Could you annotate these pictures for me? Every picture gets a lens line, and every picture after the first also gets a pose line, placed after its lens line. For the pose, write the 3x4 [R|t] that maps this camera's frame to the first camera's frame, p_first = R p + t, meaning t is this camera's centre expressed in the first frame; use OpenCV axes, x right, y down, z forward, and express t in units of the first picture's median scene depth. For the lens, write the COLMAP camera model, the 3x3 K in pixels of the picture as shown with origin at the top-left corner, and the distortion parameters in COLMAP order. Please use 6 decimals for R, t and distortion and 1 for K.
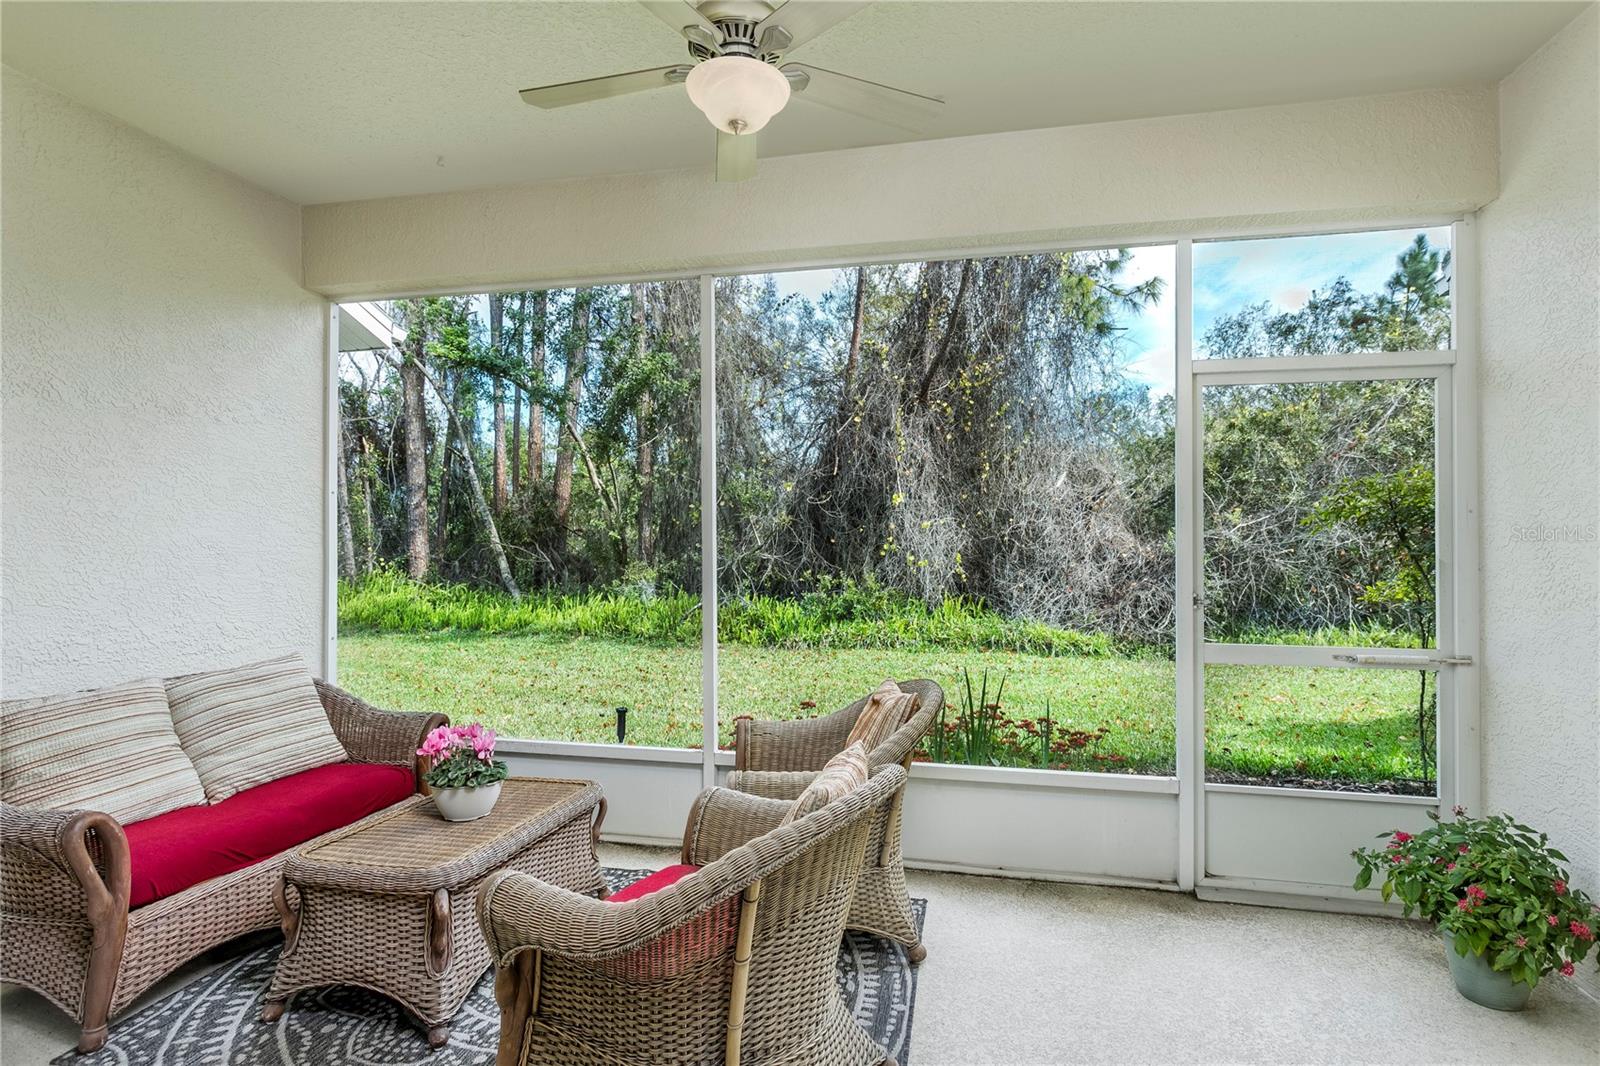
lens RADIAL K [[796.5, 0, 808.2], [0, 796.5, 537.9], [0, 0, 1]] dist [0.000211, -0.000121]
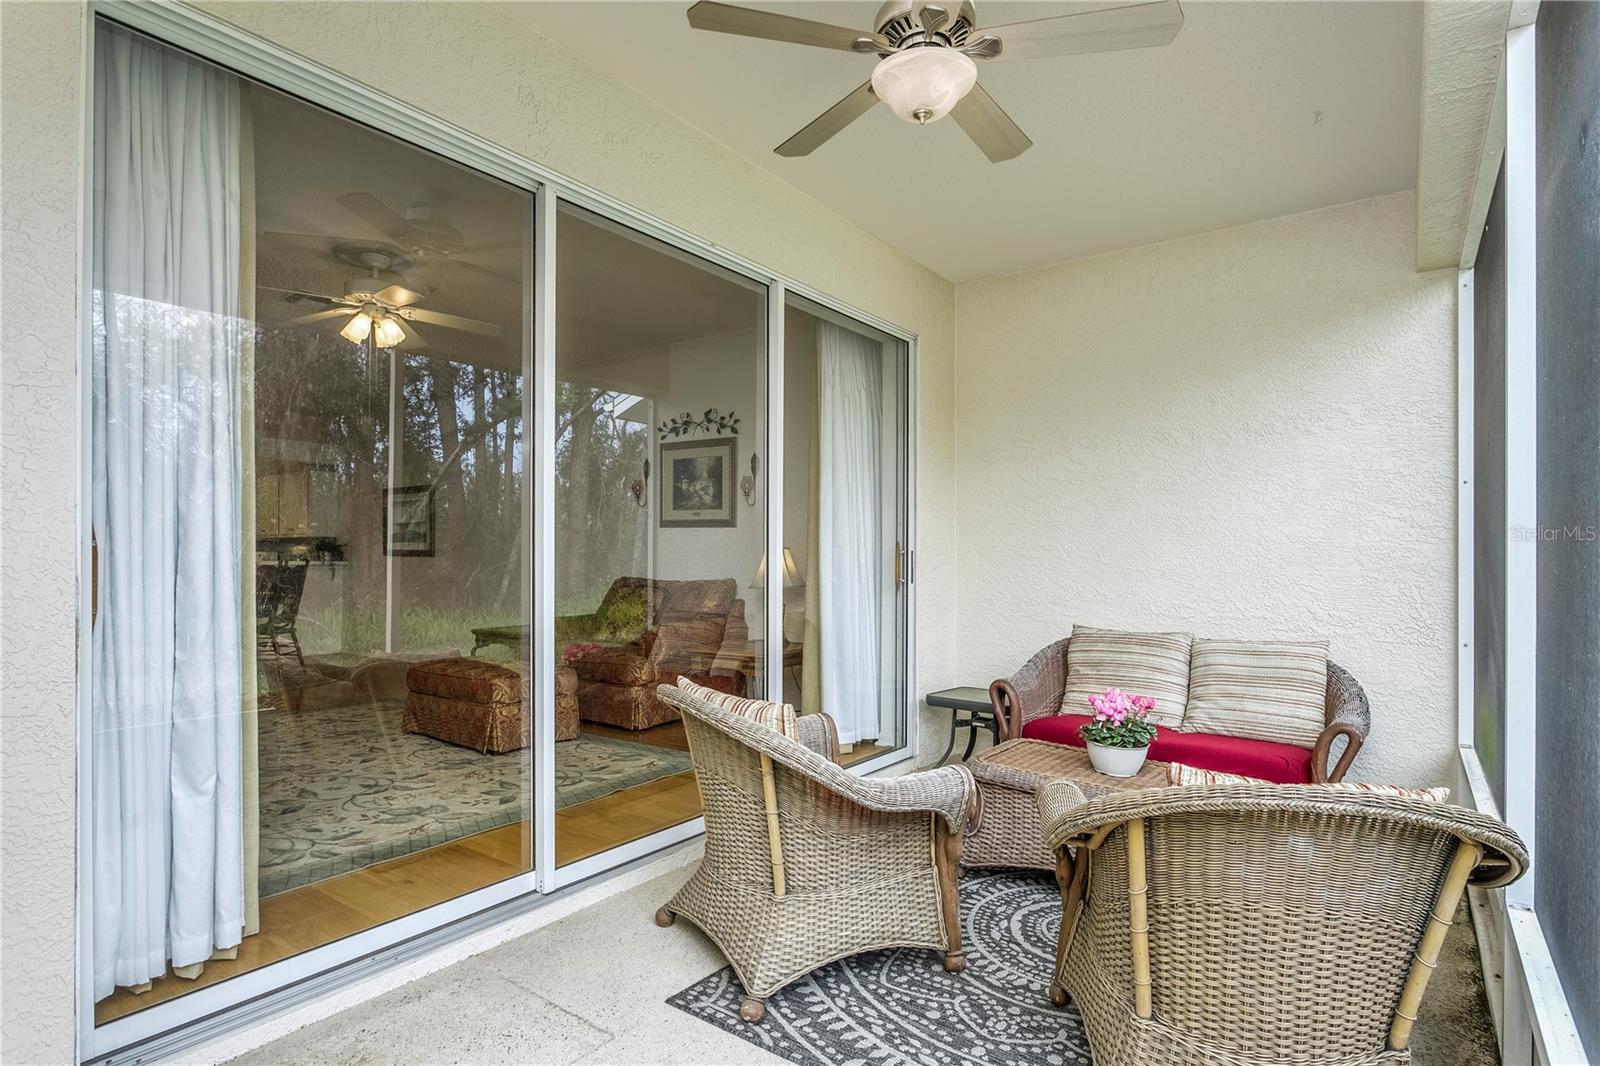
lens RADIAL K [[845.3, 0, 800.0], [0, 845.3, 533.0], [0, 0, 1]] dist [-0.000527, -0.000125]
pose [[-0.398114, -0.008337, -0.917298, 0.684095], [0.003107, 0.999941, -0.010437, 0.009535], [0.917331, -0.007005, -0.398064, 0.829948]]
